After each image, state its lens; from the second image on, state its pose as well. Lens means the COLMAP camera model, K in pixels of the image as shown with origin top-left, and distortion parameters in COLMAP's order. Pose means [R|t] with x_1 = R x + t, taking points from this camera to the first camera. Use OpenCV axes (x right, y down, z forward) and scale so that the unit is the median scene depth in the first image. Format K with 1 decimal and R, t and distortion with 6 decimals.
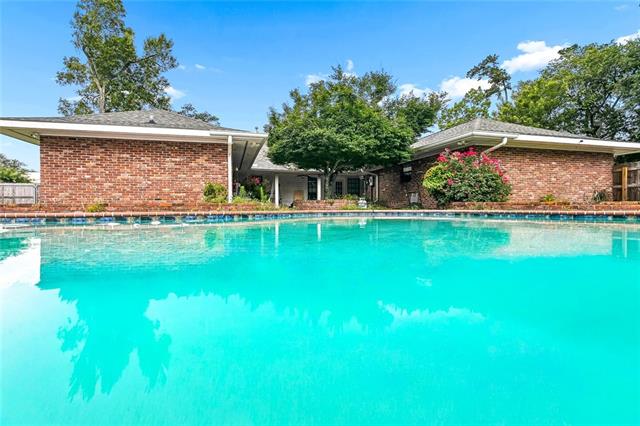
lens RADIAL K [[314.4, 0, 320.6], [0, 314.4, 211.7], [0, 0, 1]] dist [0.001740, 0.000340]
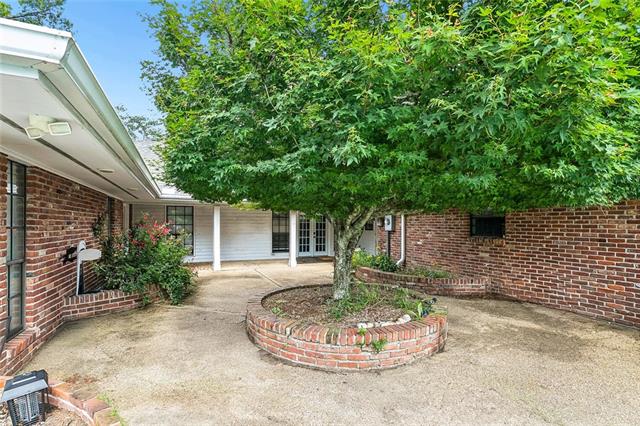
lens RADIAL K [[314.4, 0, 321.0], [0, 314.4, 217.0], [0, 0, 1]] dist [0.001740, 0.000340]
pose [[0.990407, 0.009605, 0.137845, -0.051077], [-0.005029, 0.999426, -0.033502, -0.114187], [-0.138088, 0.032488, 0.989887, 0.588281]]
